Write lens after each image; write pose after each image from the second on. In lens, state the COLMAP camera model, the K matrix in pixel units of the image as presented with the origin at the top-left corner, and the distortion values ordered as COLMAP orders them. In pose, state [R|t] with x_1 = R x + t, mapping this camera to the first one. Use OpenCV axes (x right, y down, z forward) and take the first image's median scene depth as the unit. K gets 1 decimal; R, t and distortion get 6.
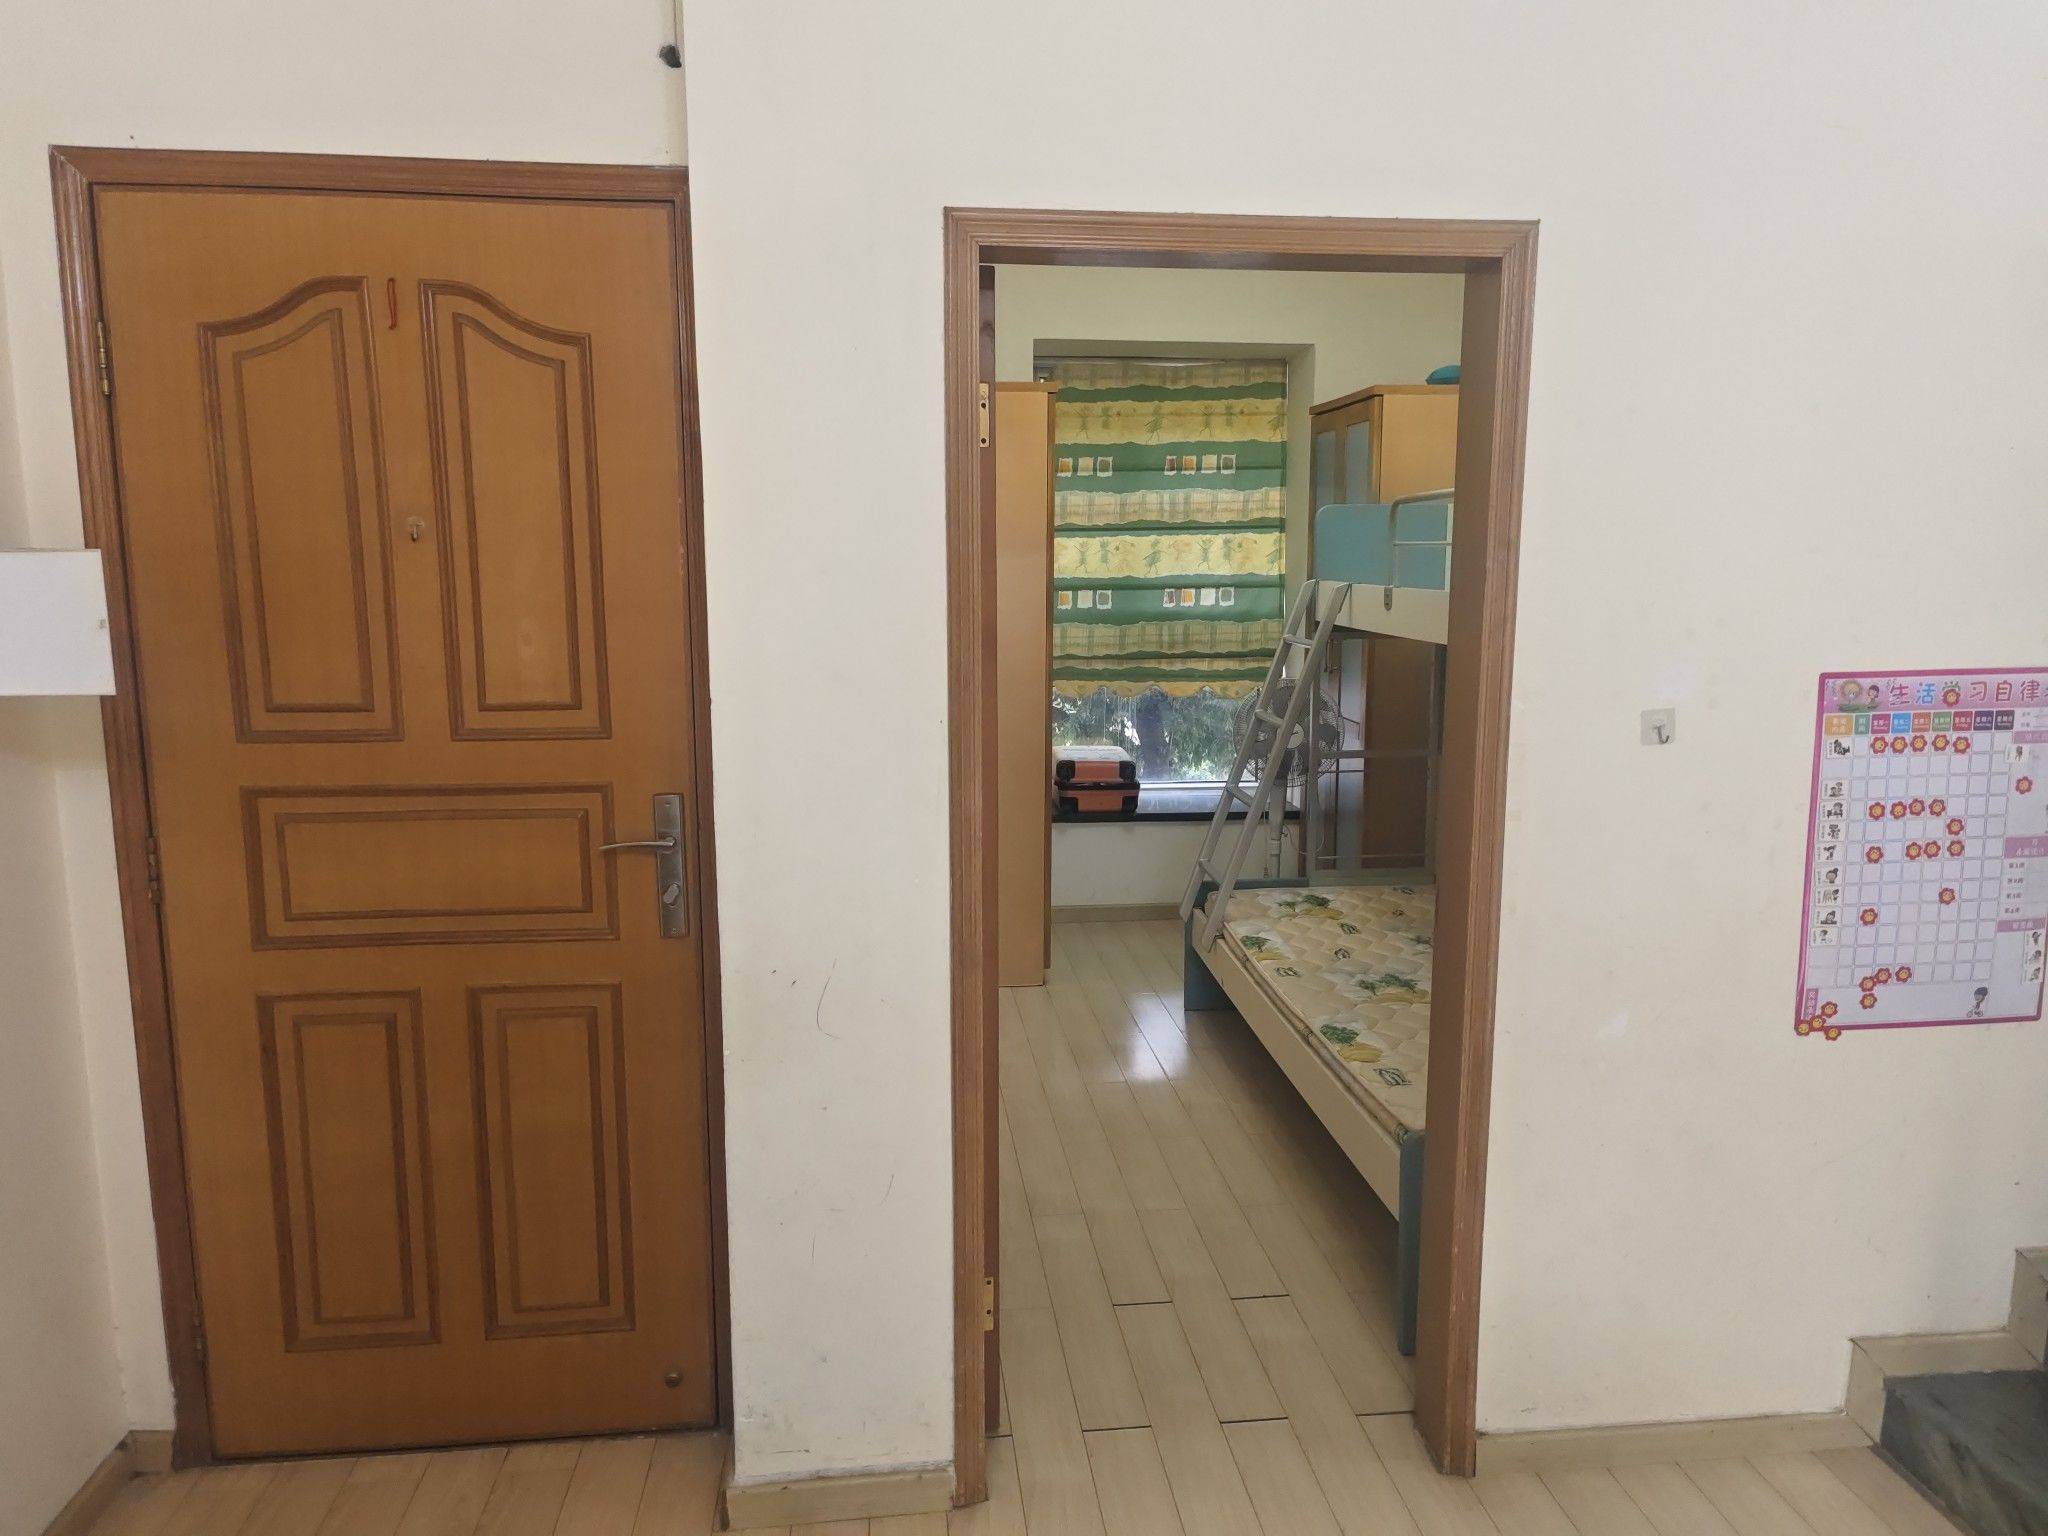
lens RADIAL K [[1405.2, 0, 1031.5], [0, 1405.2, 764.1], [0, 0, 1]] dist [0.039735, -0.005460]
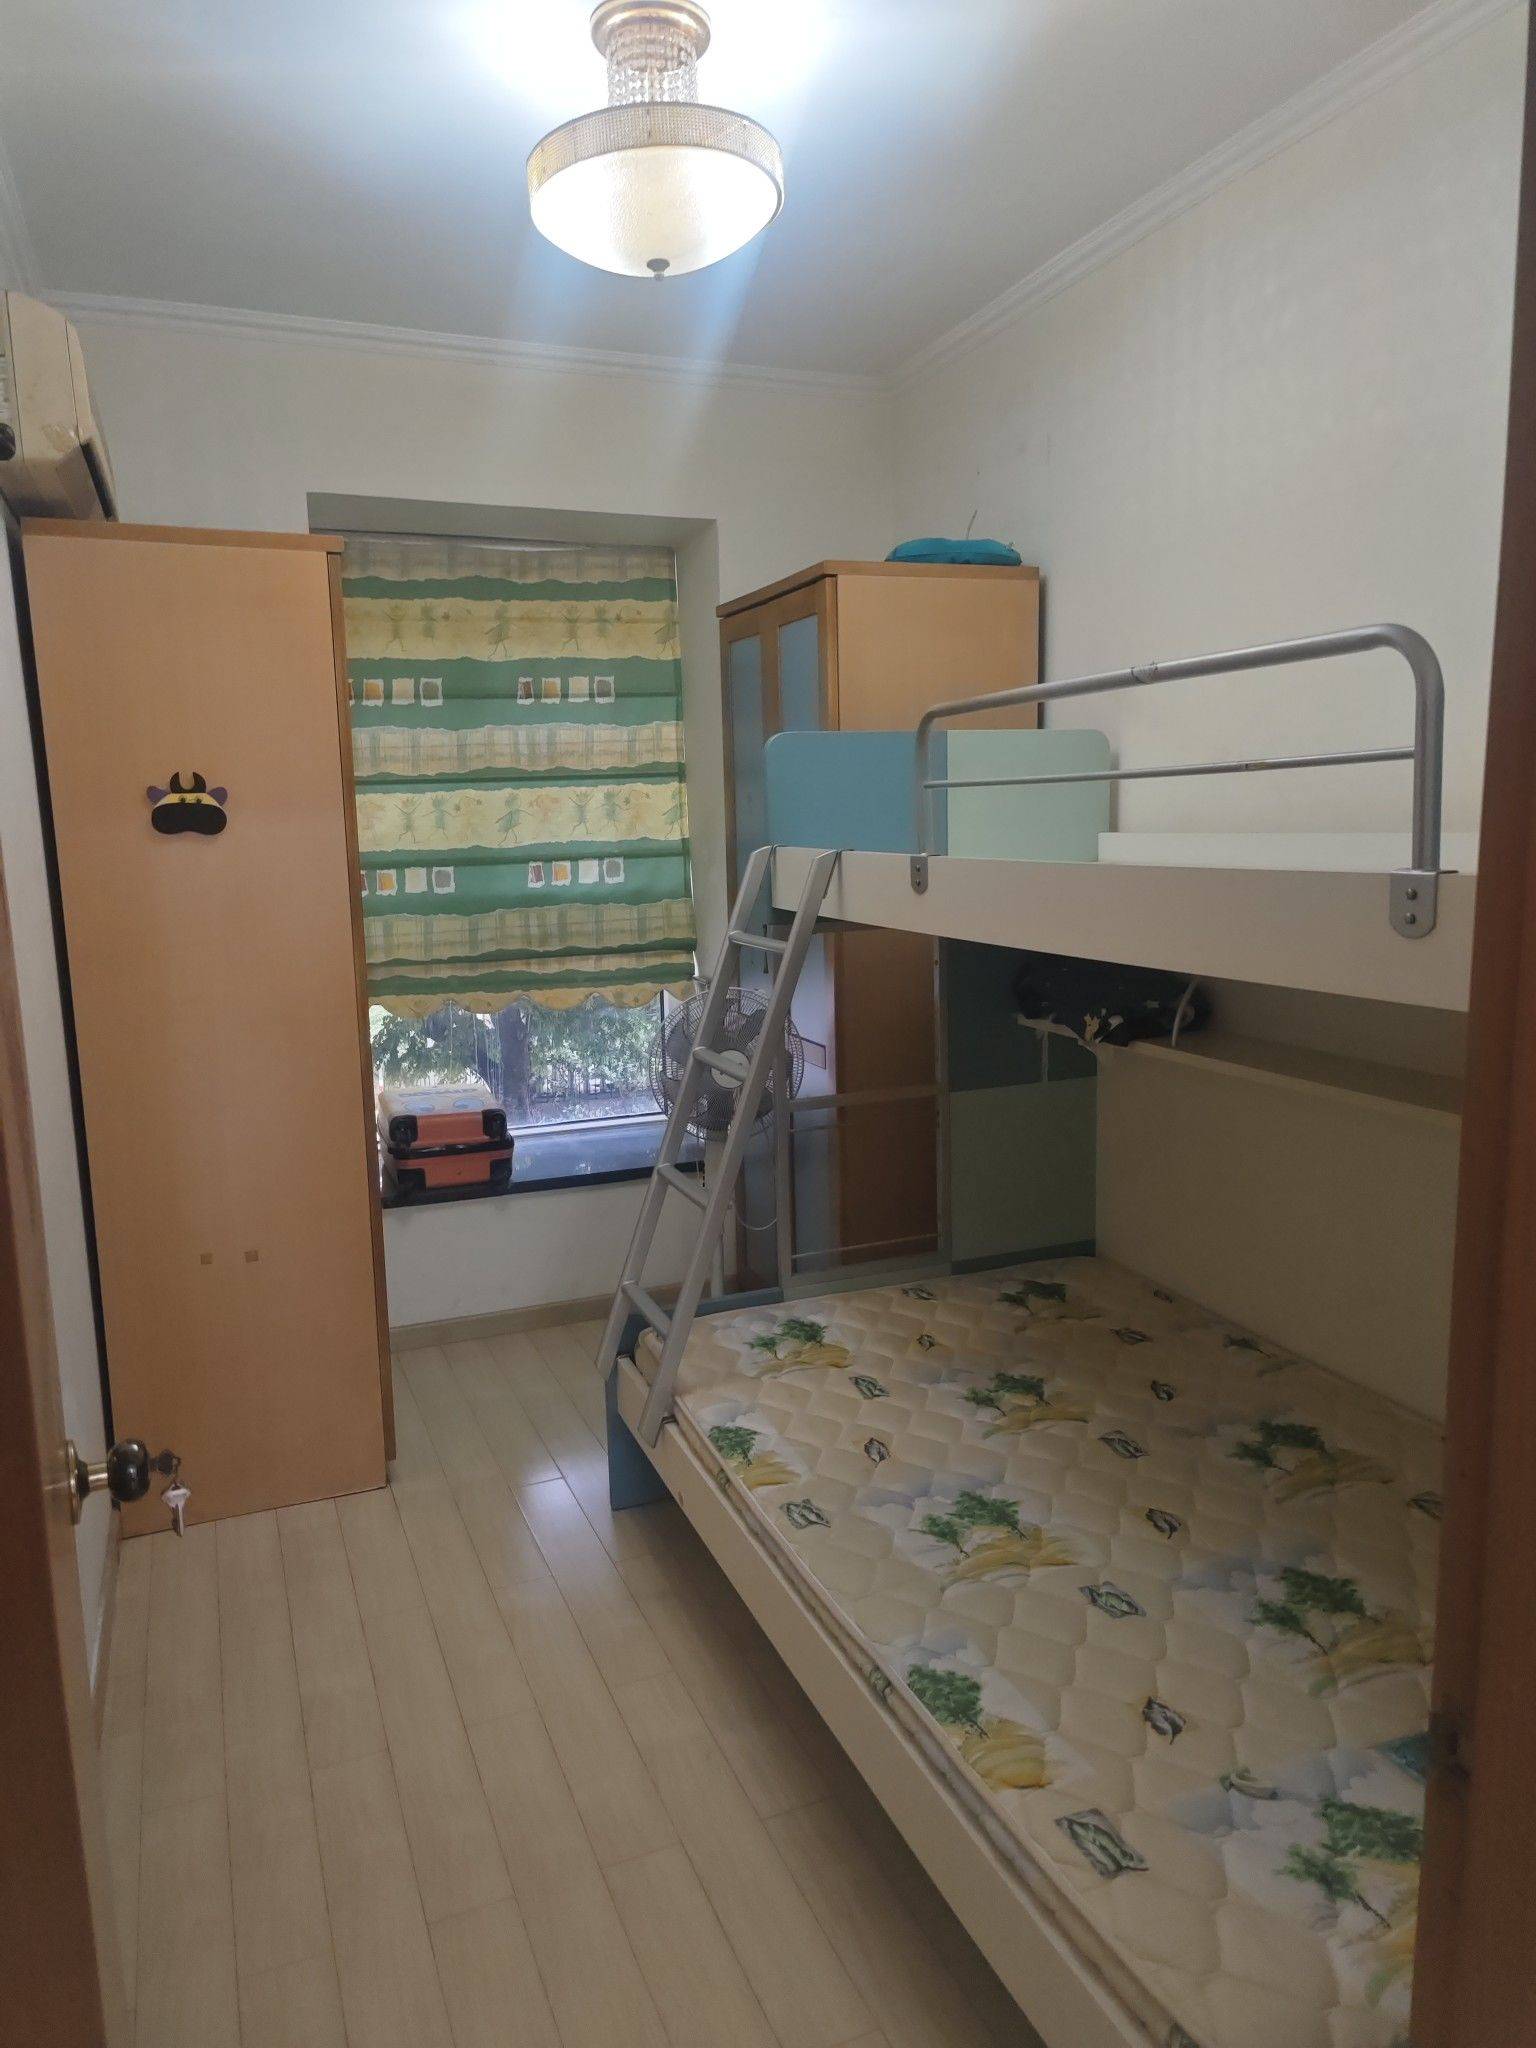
lens RADIAL K [[1405.2, 0, 764.0], [0, 1405.2, 1032.7], [0, 0, 1]] dist [0.039735, -0.005460]
pose [[0.961919, -0.064835, 0.265535, 0.015571], [0.063896, 0.997882, 0.012184, -0.044643], [-0.265763, 0.005247, 0.964024, 0.315181]]
